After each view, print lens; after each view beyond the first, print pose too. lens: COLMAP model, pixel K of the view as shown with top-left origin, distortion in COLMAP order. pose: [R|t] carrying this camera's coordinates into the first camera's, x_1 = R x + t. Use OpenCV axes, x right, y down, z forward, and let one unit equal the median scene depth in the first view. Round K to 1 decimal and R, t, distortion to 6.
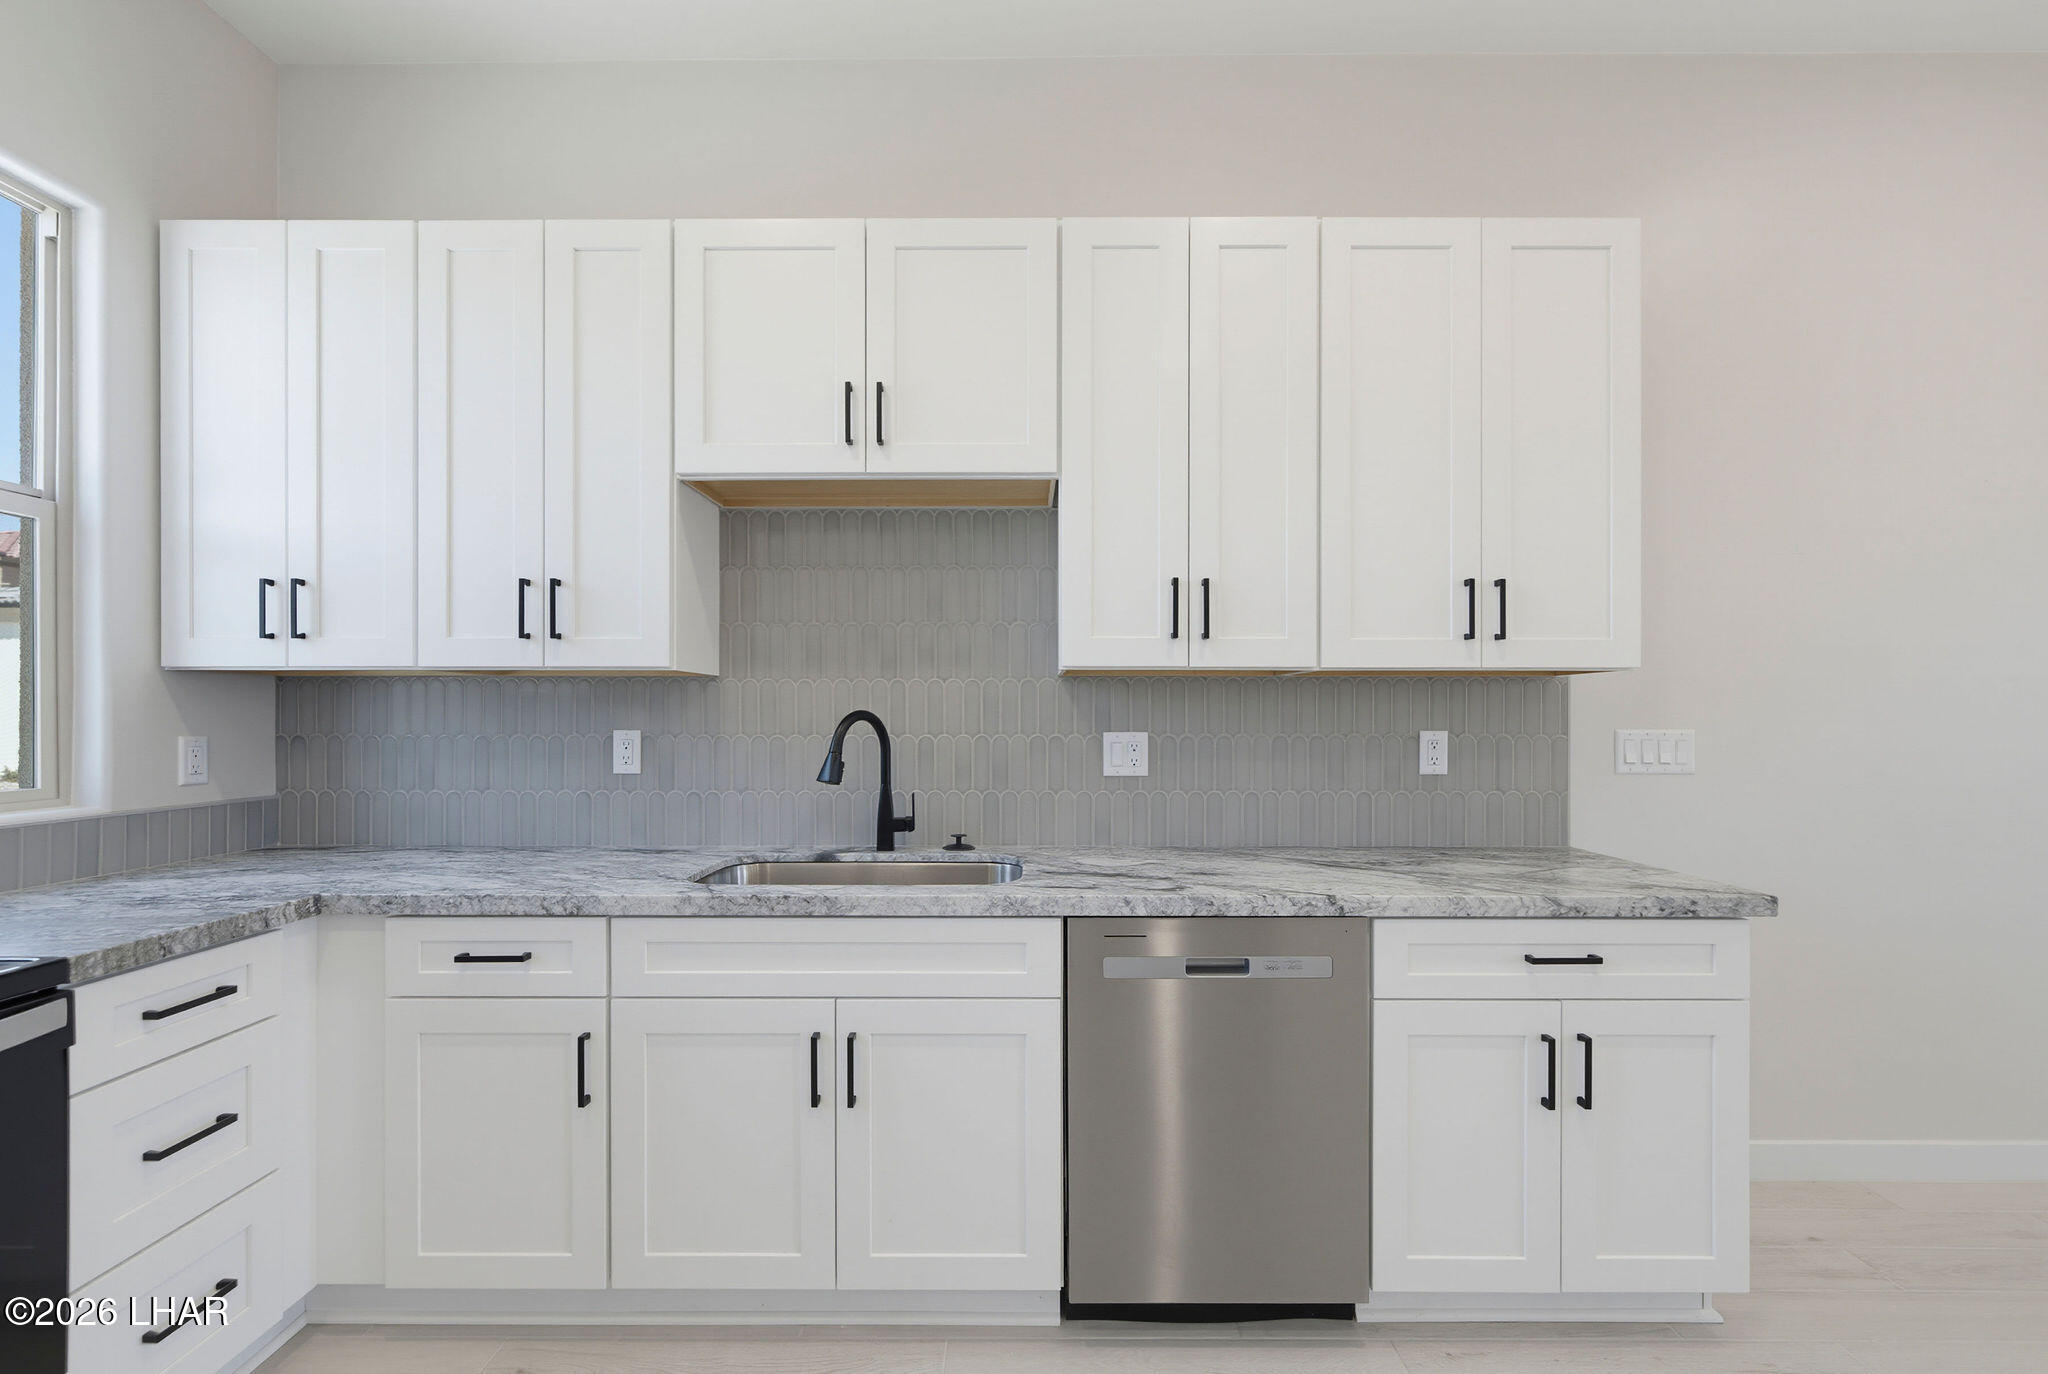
lens RADIAL K [[860.8, 0, 1021.3], [0, 860.8, 716.7], [0, 0, 1]] dist [0.001055, 0.000249]
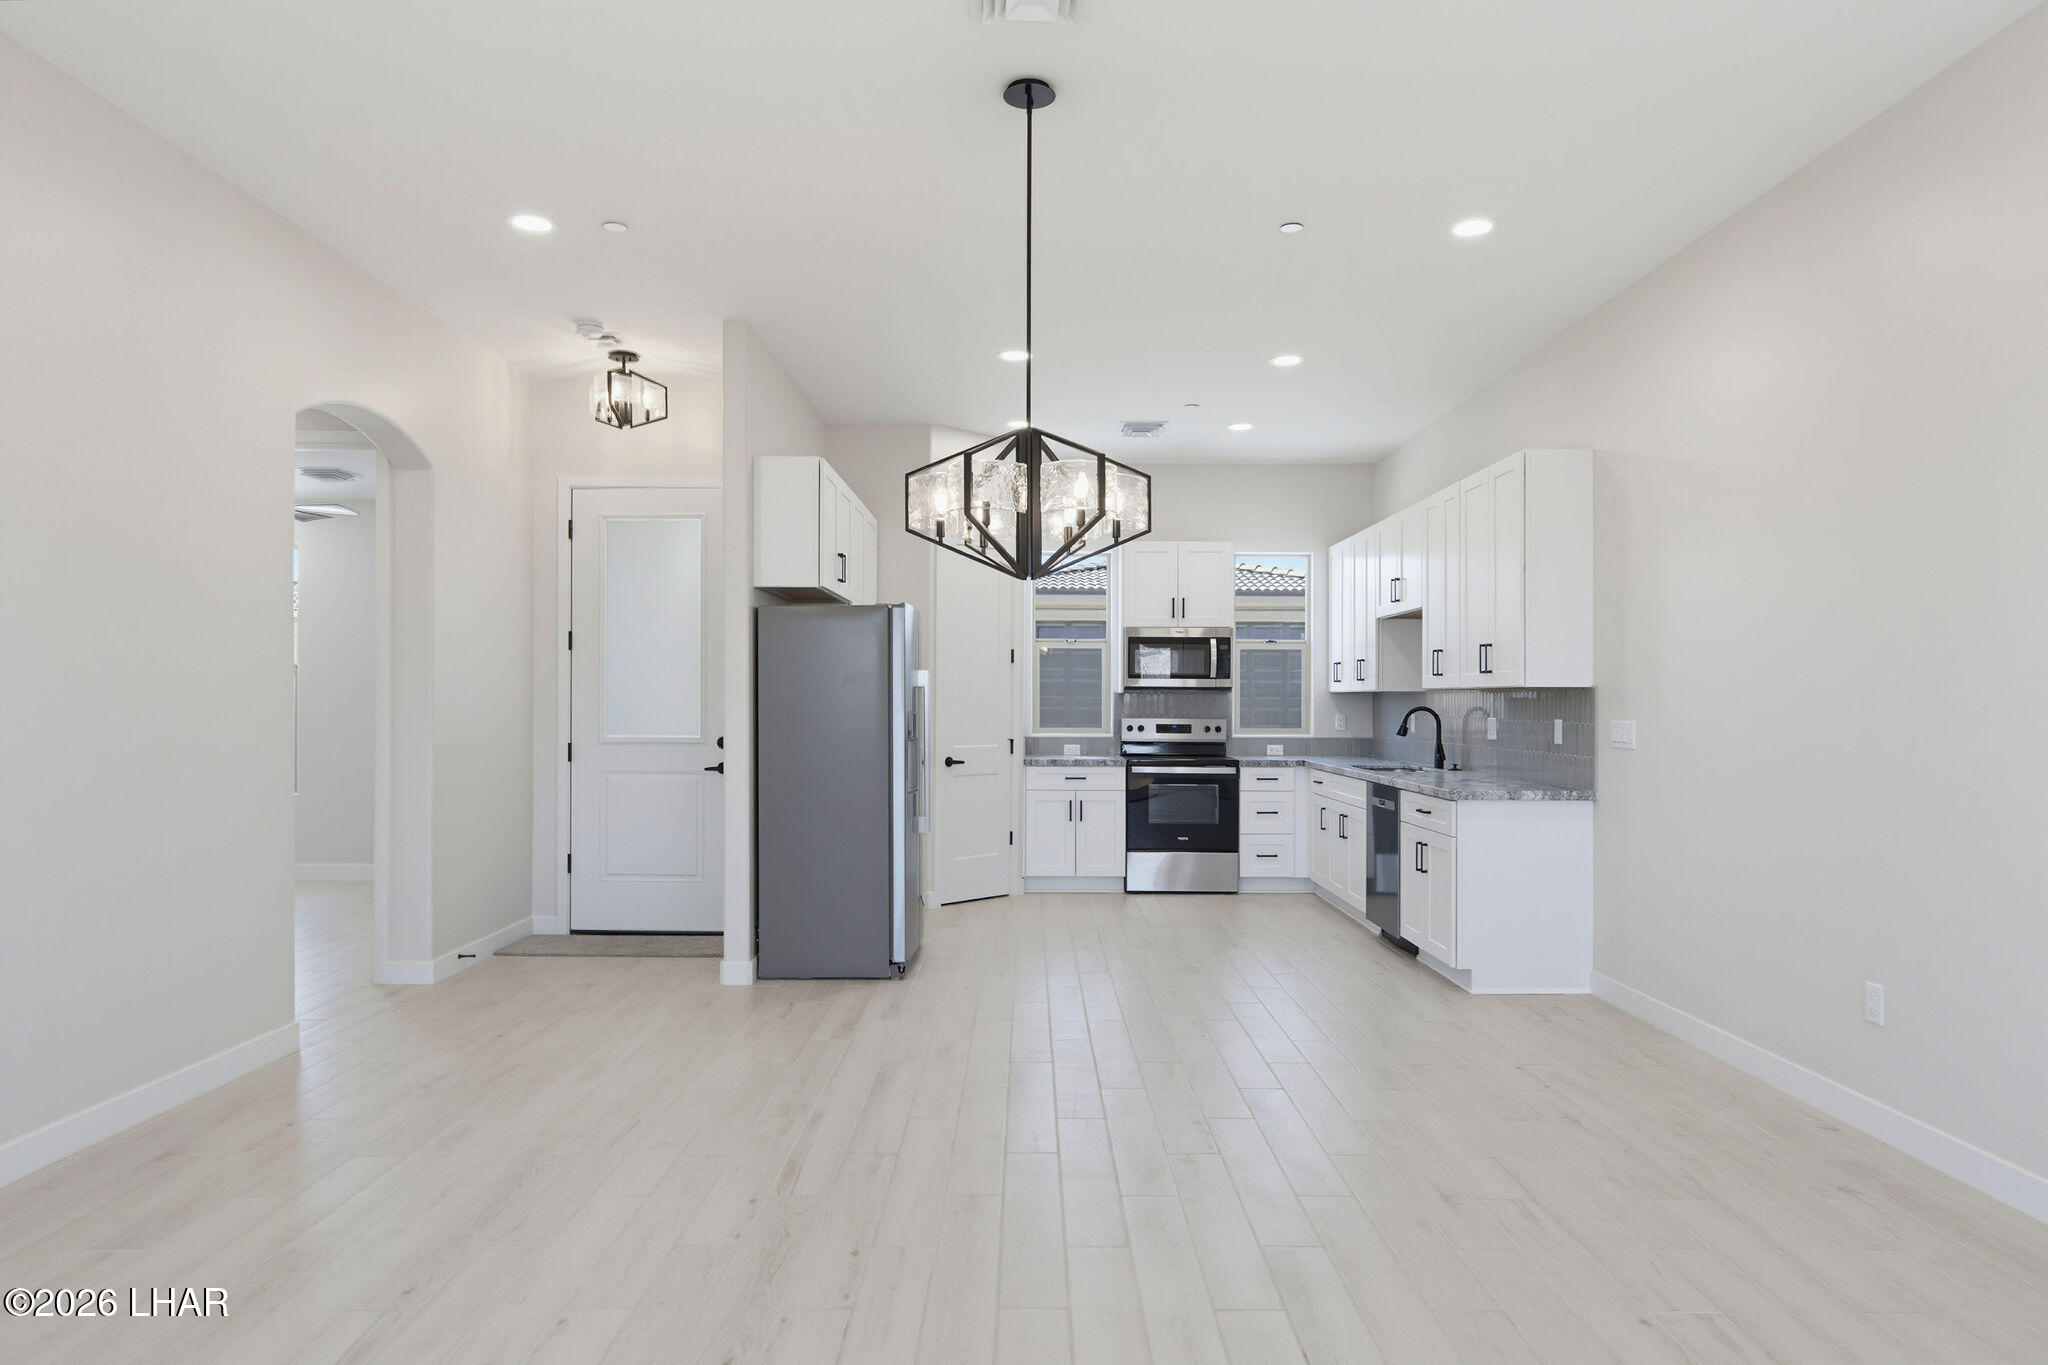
lens RADIAL K [[1223.0, 0, 1020.1], [0, 1223.0, 691.1], [0, 0, 1]] dist [0.002629, 0.000013]
pose [[-0.002921, -0.008933, -0.999956, 3.391651], [-0.003000, 0.999956, -0.008924, -0.017220], [0.999991, 0.002974, -0.002948, -0.097227]]
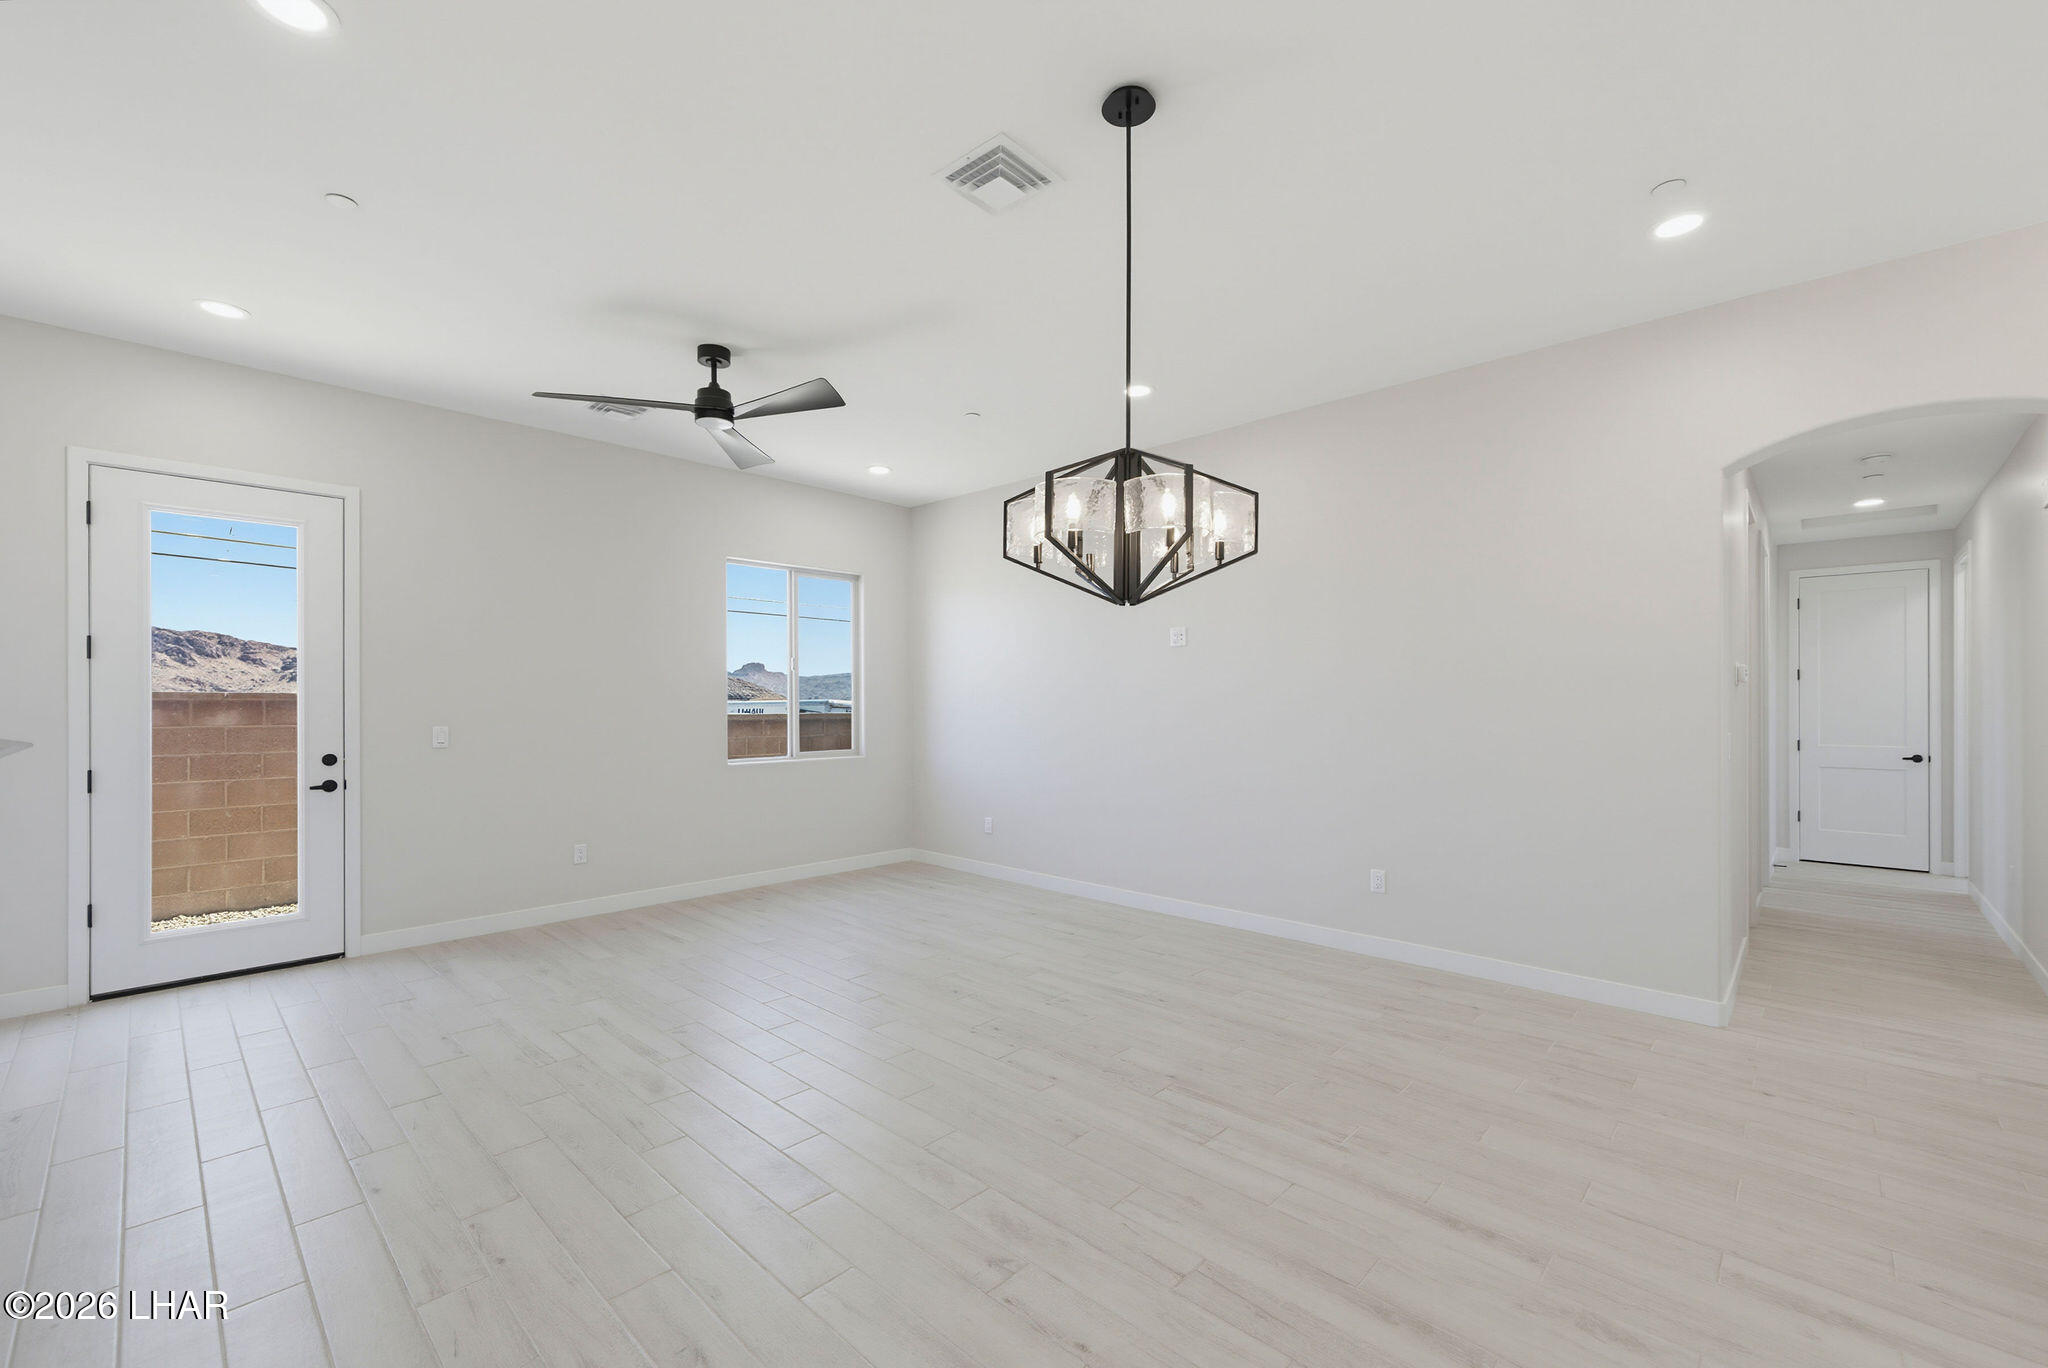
lens RADIAL K [[837.6, 0, 1024.9], [0, 837.6, 698.3], [0, 0, 1]] dist [0.000611, 0.000103]
pose [[-0.729426, 0.006396, 0.684030, 0.992717], [0.002028, 0.999972, -0.007187, -0.052910], [-0.684057, -0.003855, -0.729418, 0.841523]]
